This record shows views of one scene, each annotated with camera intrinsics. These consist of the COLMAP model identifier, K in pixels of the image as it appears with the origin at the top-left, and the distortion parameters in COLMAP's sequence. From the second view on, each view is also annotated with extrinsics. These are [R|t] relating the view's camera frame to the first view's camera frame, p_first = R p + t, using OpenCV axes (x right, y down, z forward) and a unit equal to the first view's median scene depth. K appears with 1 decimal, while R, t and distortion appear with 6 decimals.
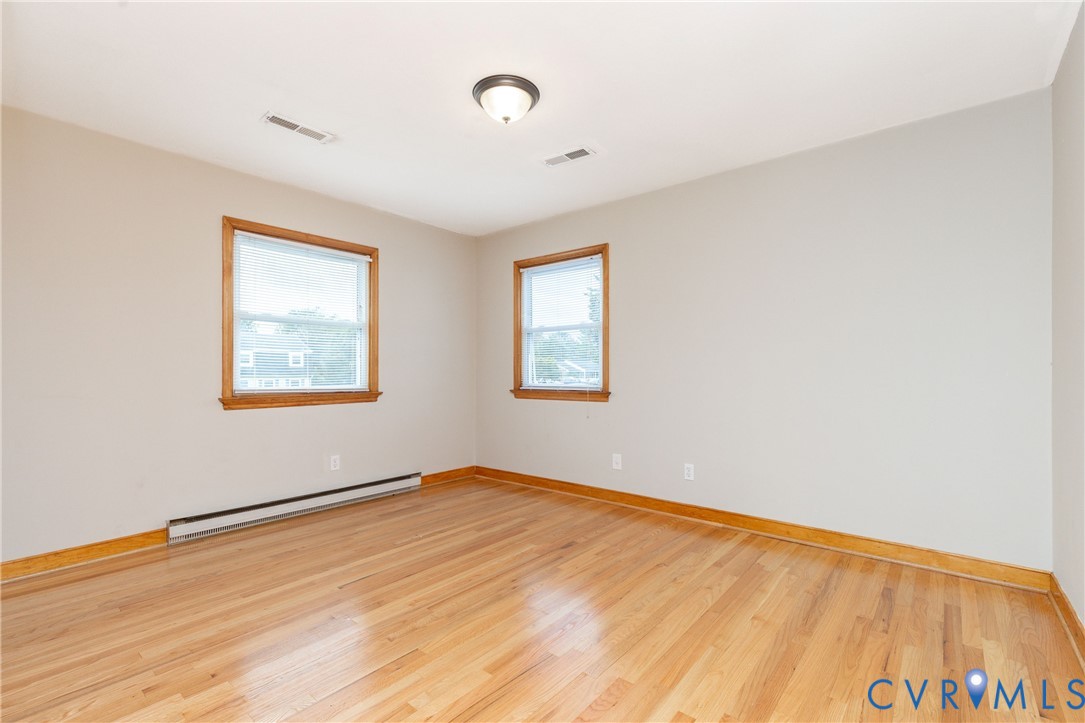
lens RADIAL K [[493.7, 0, 540.2], [0, 493.7, 368.3], [0, 0, 1]] dist [0.003310, -0.000120]
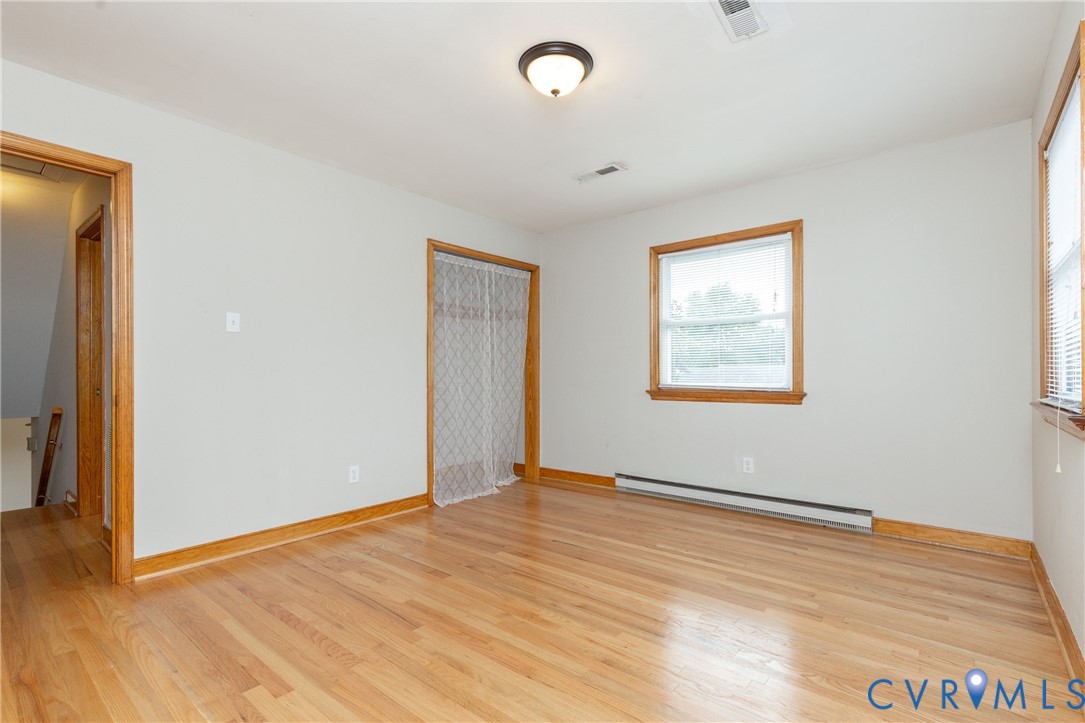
lens RADIAL K [[493.7, 0, 544.2], [0, 493.7, 367.3], [0, 0, 1]] dist [0.003310, -0.000120]
pose [[-0.003363, -0.012539, -0.999916, 0.623236], [0.009856, 0.999872, -0.012571, 0.013760], [0.999946, -0.009897, -0.003239, 0.717604]]
